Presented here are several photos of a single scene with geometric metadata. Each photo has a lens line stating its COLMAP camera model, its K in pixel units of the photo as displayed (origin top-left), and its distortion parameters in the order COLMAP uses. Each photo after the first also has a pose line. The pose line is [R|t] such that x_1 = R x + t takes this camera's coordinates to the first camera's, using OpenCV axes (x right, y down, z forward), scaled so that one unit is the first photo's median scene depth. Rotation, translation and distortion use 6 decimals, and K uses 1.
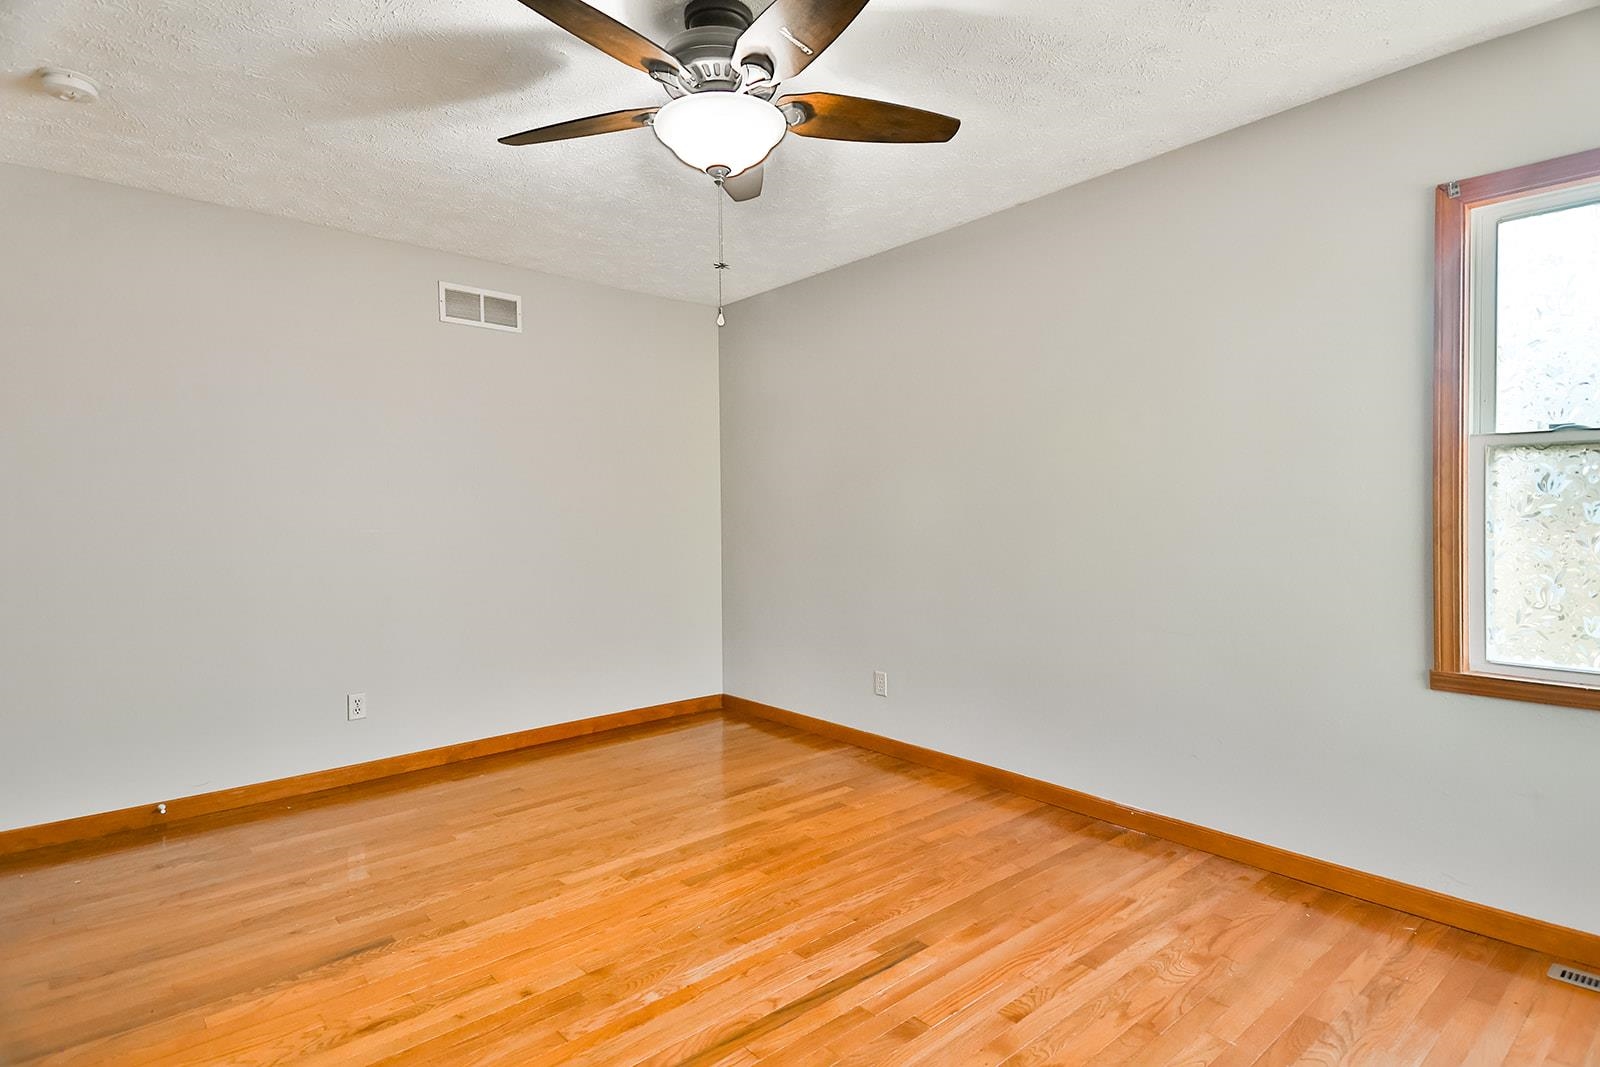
lens RADIAL K [[825.7, 0, 802.3], [0, 825.7, 505.9], [0, 0, 1]] dist [0.096925, -0.055416]
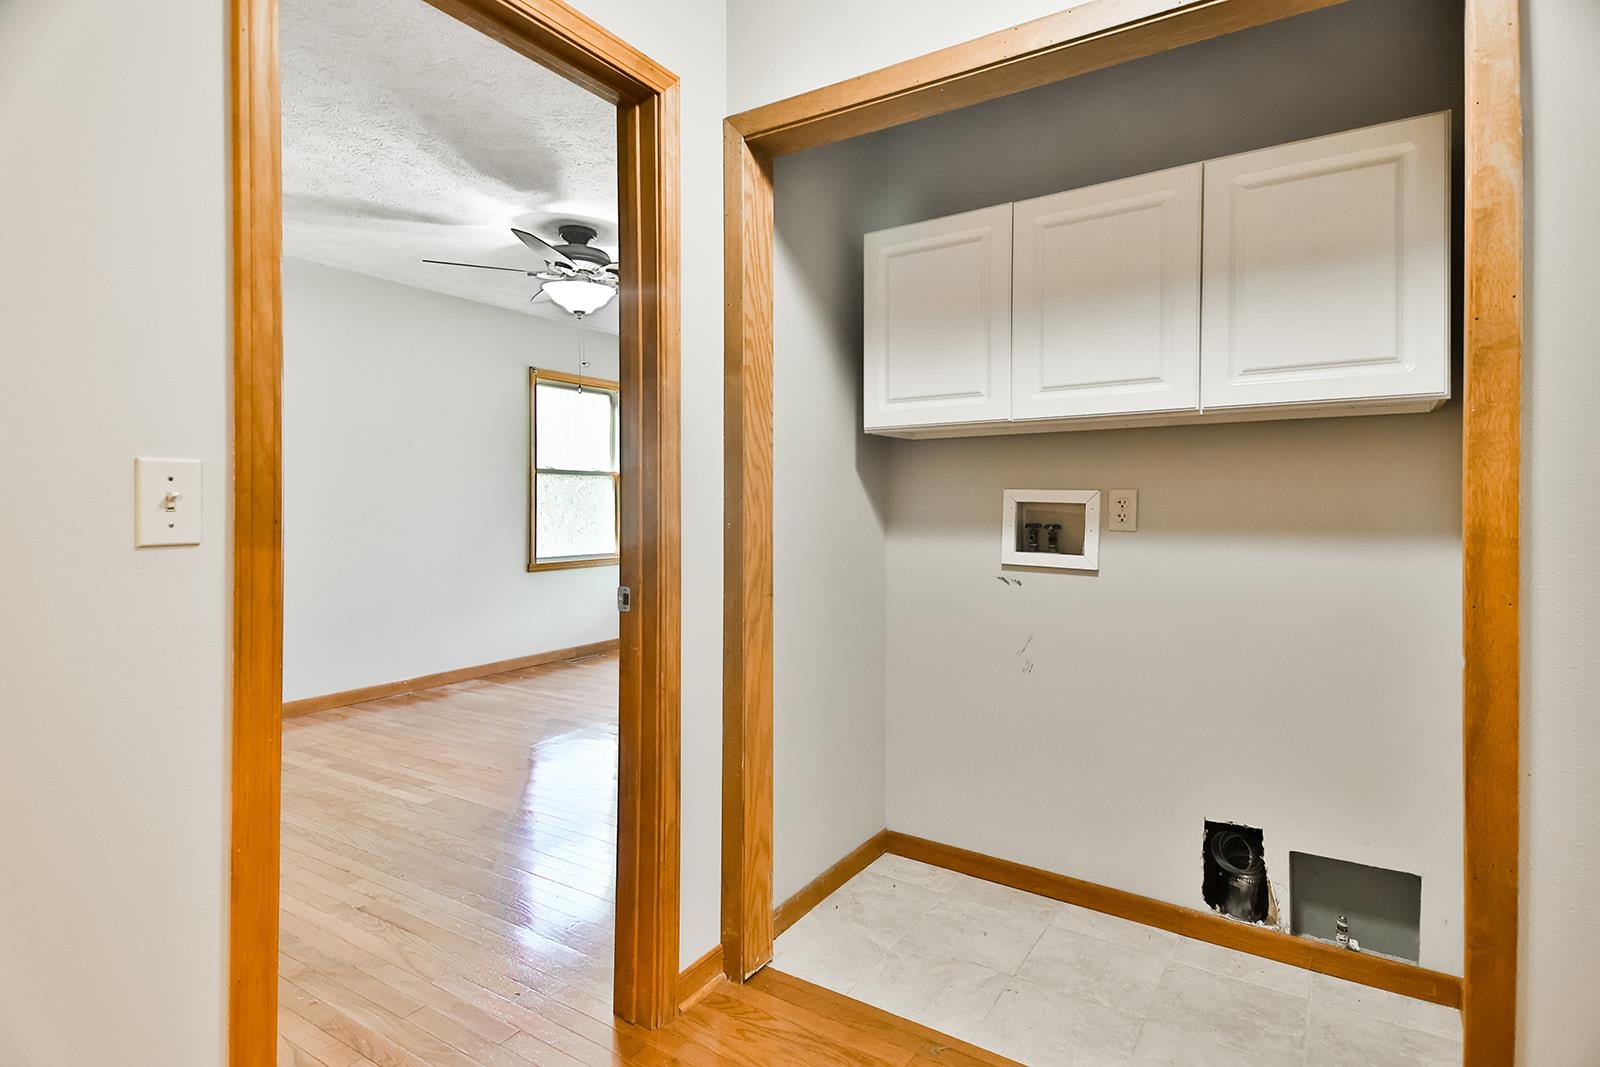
lens RADIAL K [[825.7, 0, 802.3], [0, 825.7, 505.9], [0, 0, 1]] dist [0.096925, -0.055416]
pose [[-0.275809, 0.001745, 0.961211, -1.414384], [-0.008524, 0.999955, -0.004261, 0.025994], [-0.961175, -0.009369, -0.275781, 0.741740]]
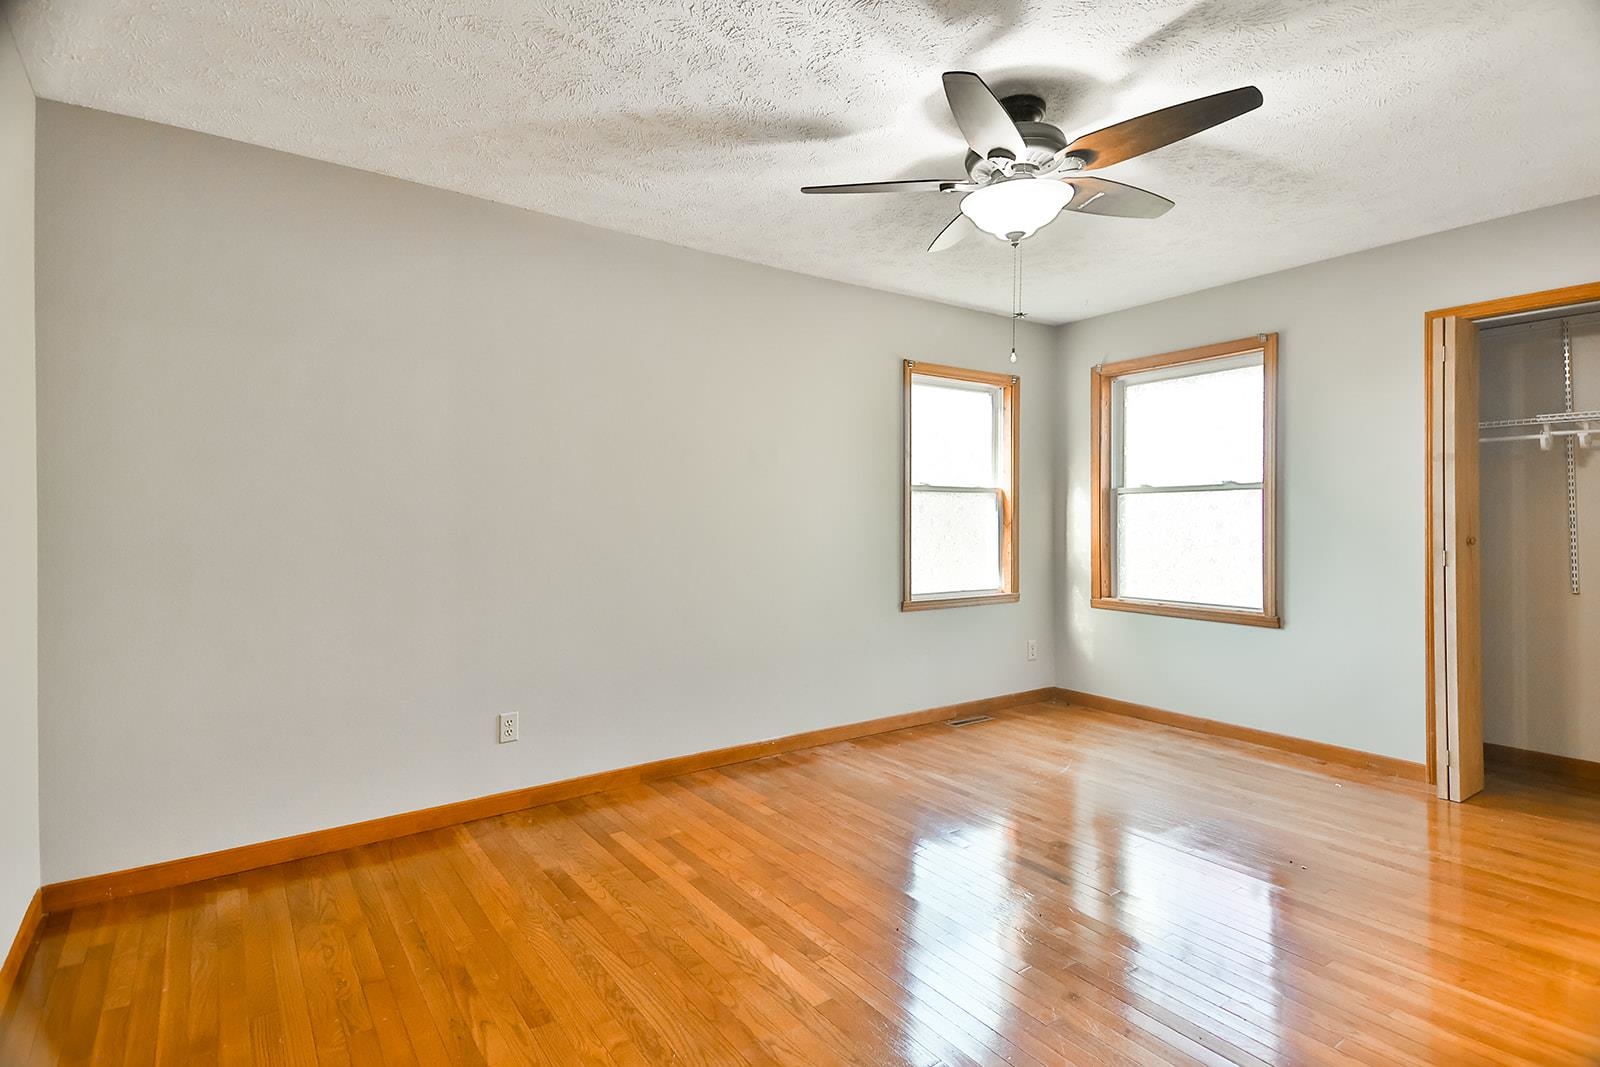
lens RADIAL K [[792.8, 0, 799.9], [0, 792.8, 508.6], [0, 0, 1]] dist [0.120432, -0.054436]
pose [[0.107248, 0.027136, 0.993862, -0.921225], [-0.001479, 0.999631, -0.027134, 0.022540], [-0.994231, 0.001440, 0.107248, 0.845241]]
